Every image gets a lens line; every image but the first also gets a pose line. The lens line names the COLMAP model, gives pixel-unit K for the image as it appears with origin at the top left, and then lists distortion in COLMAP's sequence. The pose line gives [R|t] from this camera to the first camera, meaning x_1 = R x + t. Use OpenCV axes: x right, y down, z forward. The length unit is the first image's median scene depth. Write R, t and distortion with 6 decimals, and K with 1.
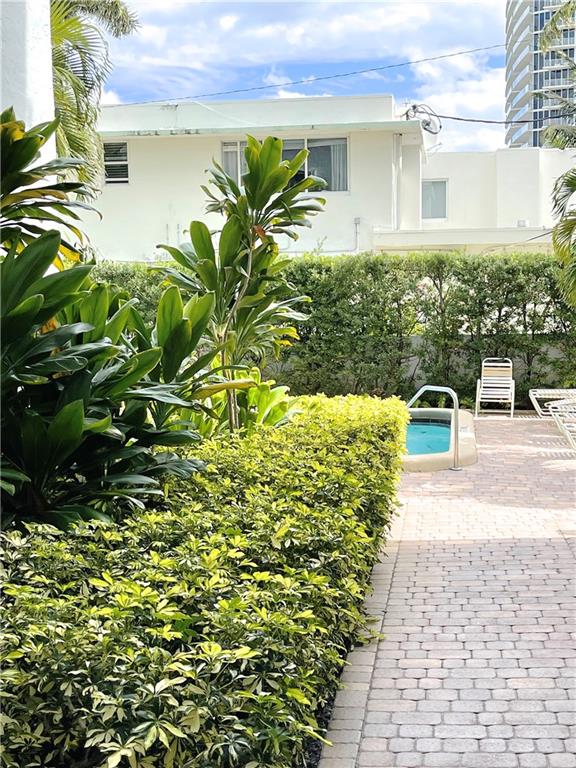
lens RADIAL K [[1145.9, 0, 288.0], [0, 1145.9, 384.0], [0, 0, 1]] dist [-0.002915, -0.003051]
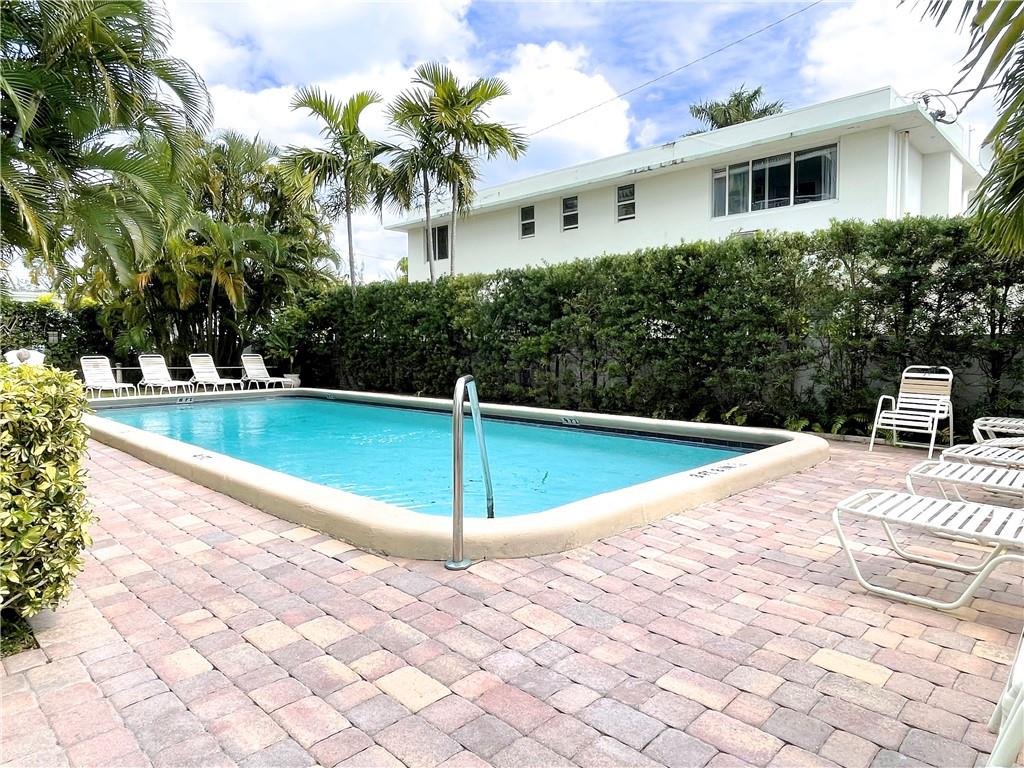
lens RADIAL K [[647.6, 0, 512.0], [0, 647.6, 384.0], [0, 0, 1]] dist [0.001111, 0.002706]
pose [[0.808334, 0.049113, -0.586672, 0.207250], [-0.064778, 0.997883, -0.005716, 0.005642], [0.585150, 0.042624, 0.809804, 0.543871]]
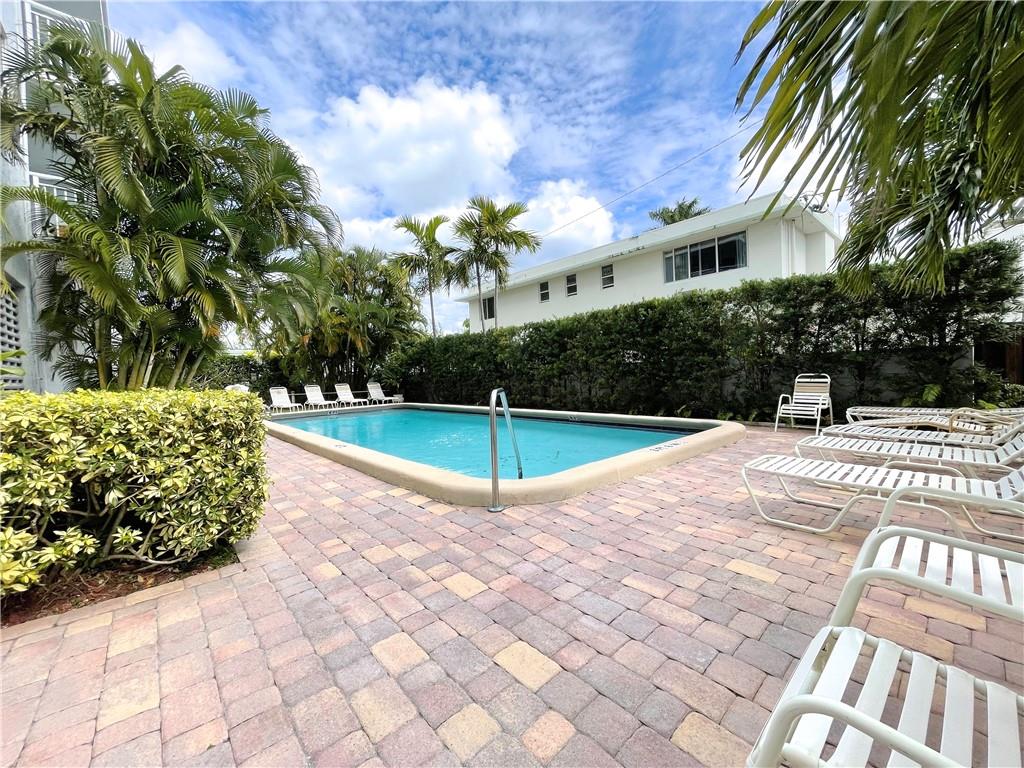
lens RADIAL K [[417.9, 0, 512.0], [0, 417.9, 384.0], [0, 0, 1]] dist [0.002157, 0.000481]
pose [[0.768506, 0.002459, -0.639838, 0.212878], [-0.031925, 0.998894, -0.034506, 0.007187], [0.639045, 0.046945, 0.767735, 0.544960]]
